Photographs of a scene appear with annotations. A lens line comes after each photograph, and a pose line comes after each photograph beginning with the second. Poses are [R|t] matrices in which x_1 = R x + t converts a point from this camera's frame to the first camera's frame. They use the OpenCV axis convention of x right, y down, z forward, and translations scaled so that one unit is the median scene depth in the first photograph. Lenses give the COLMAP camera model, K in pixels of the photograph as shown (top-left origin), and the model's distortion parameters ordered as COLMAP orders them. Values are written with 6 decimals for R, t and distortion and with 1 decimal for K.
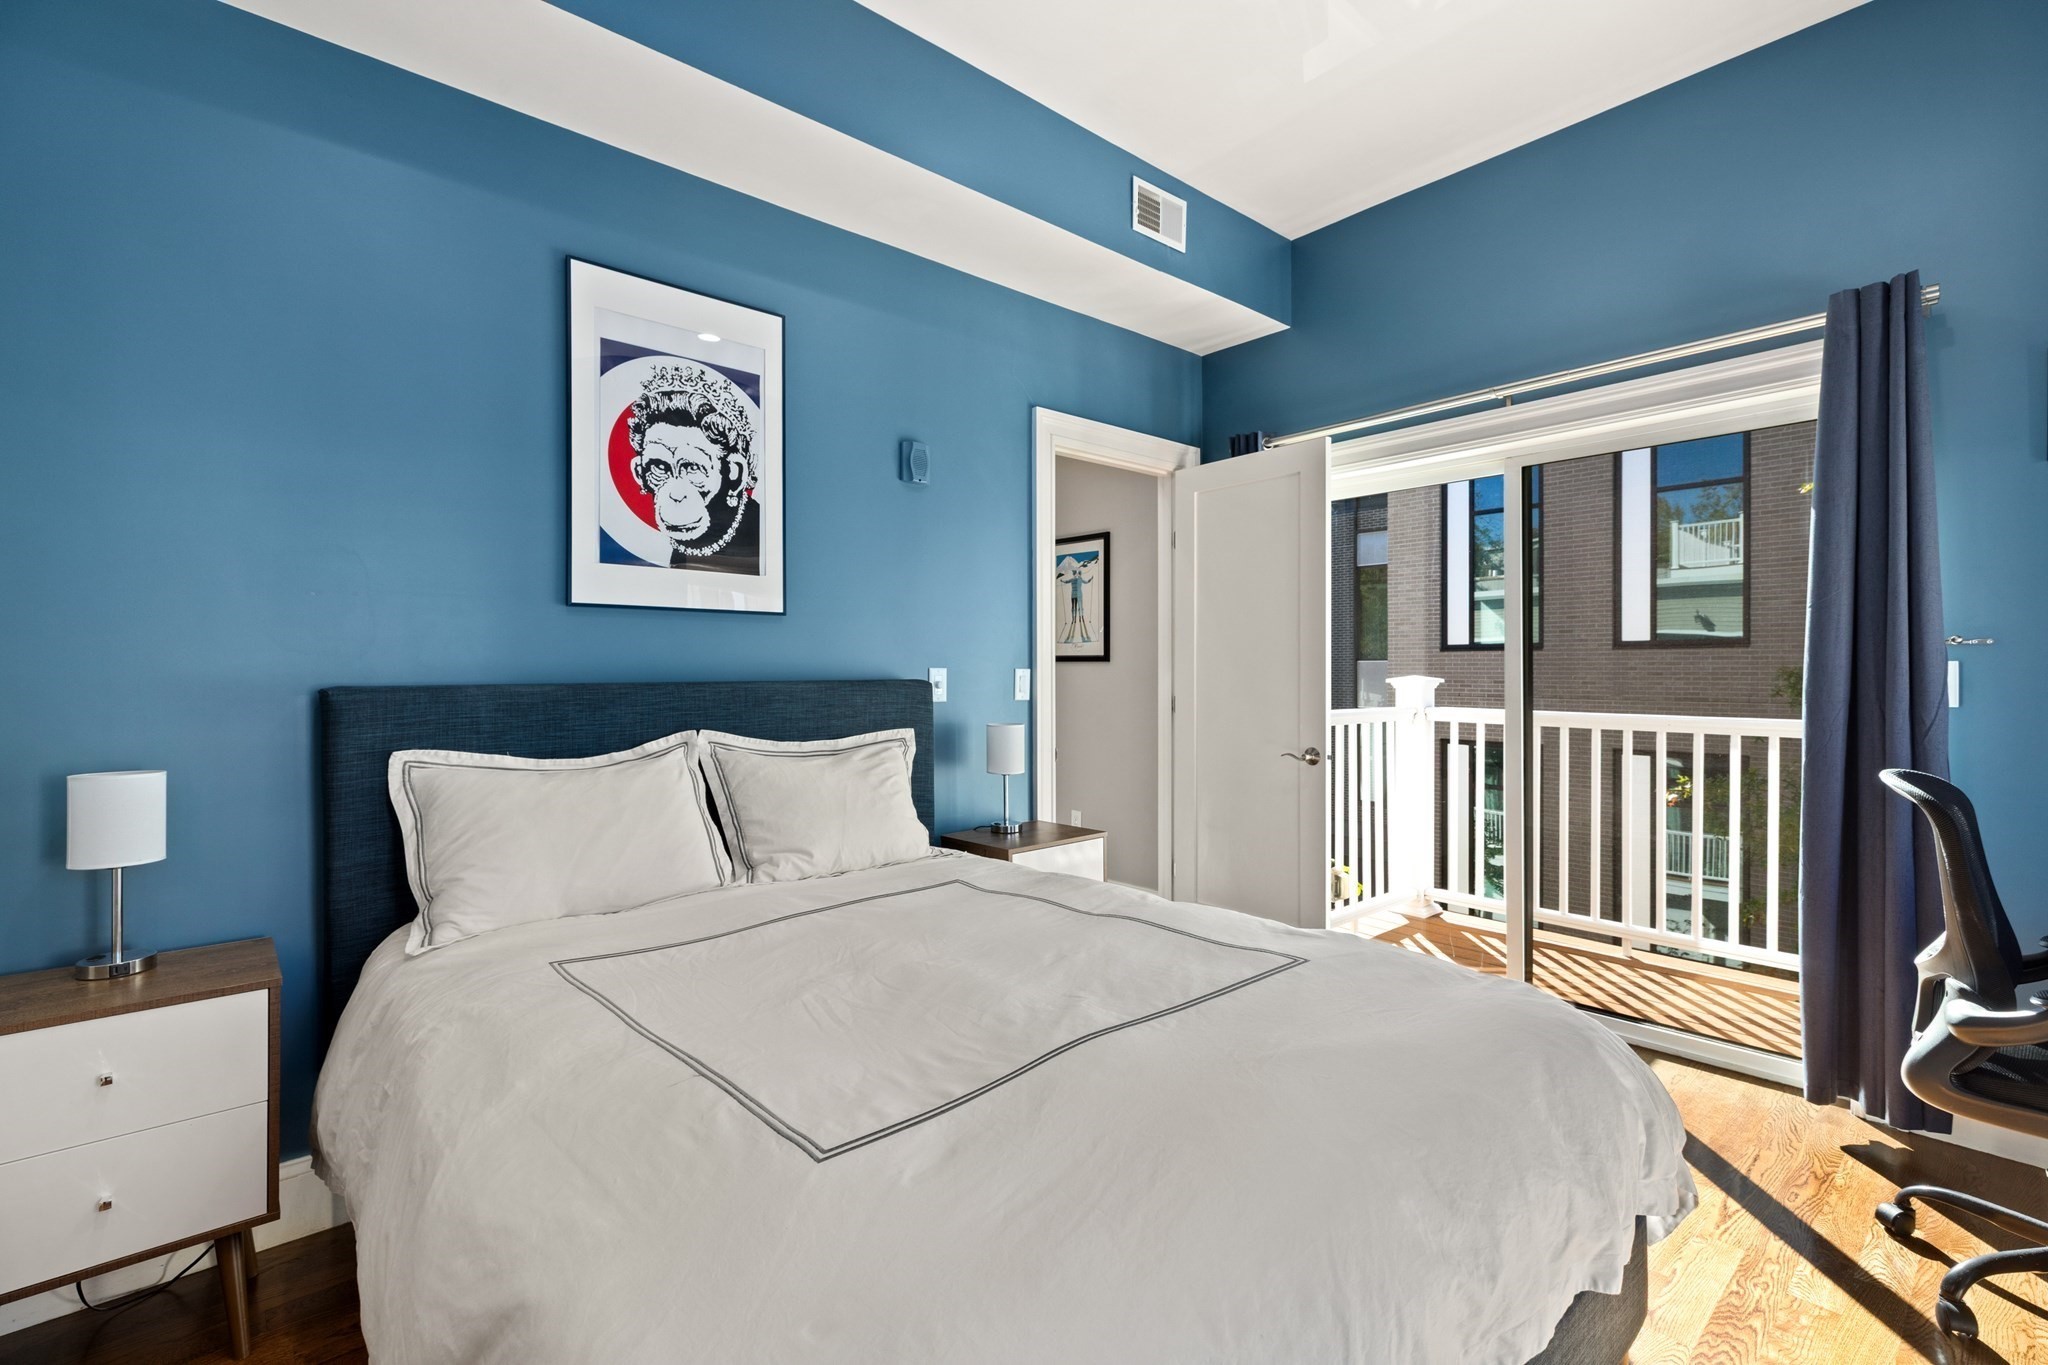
lens RADIAL K [[914.7, 0, 1021.1], [0, 914.7, 669.8], [0, 0, 1]] dist [0.003875, 0.000236]
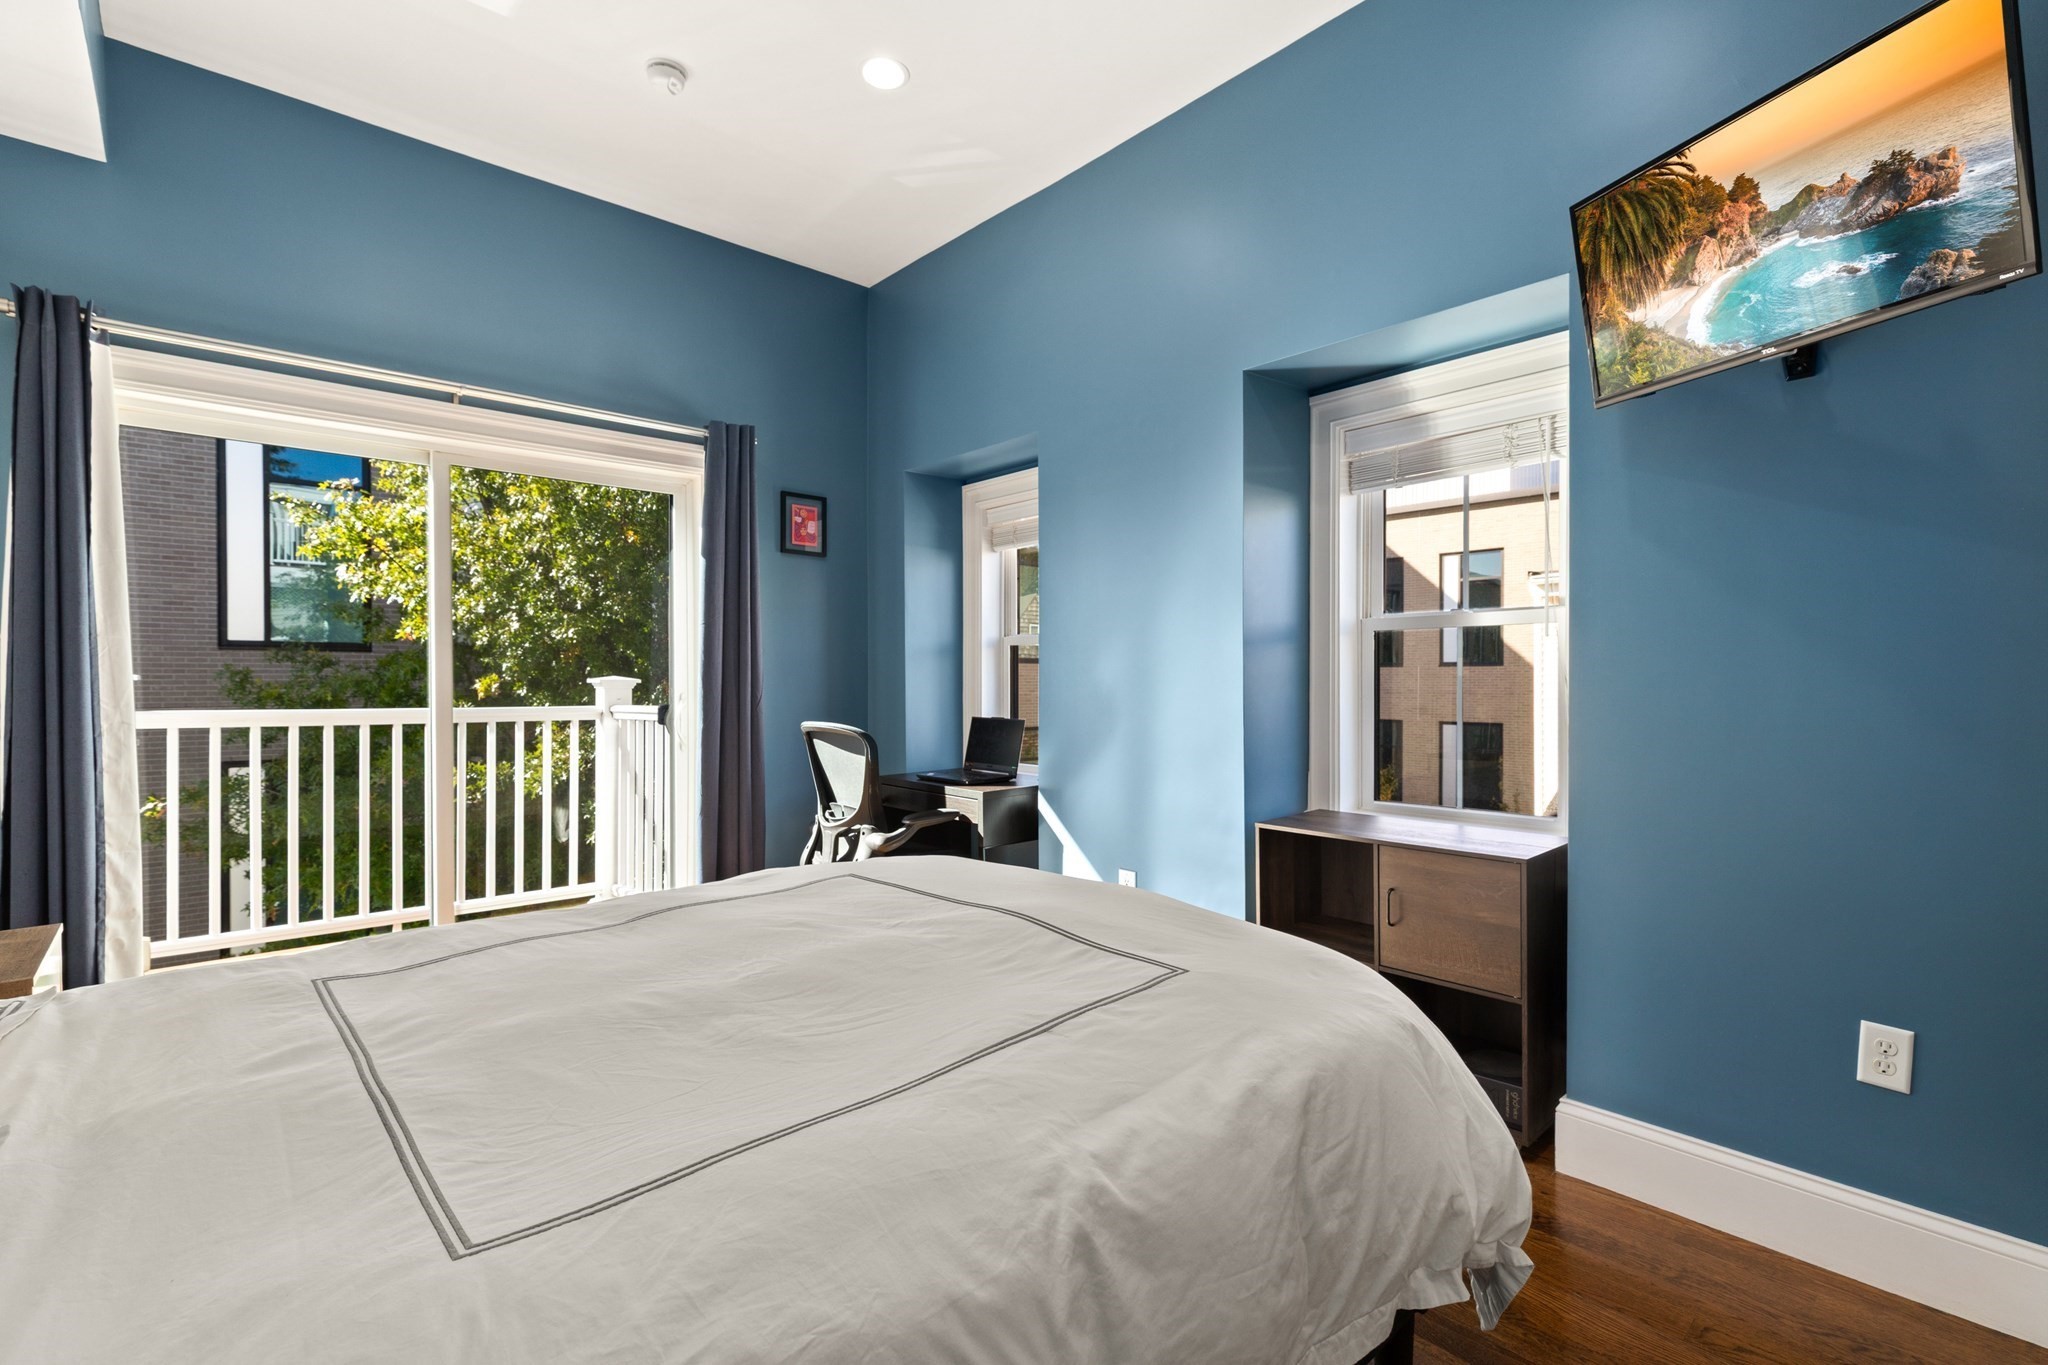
lens RADIAL K [[914.7, 0, 1041.6], [0, 914.7, 692.4], [0, 0, 1]] dist [0.003875, 0.000236]
pose [[-0.027170, -0.011835, 0.999561, -0.548523], [-0.000489, 0.999930, 0.011826, 0.020711], [-0.999631, -0.000167, -0.027174, 0.411827]]
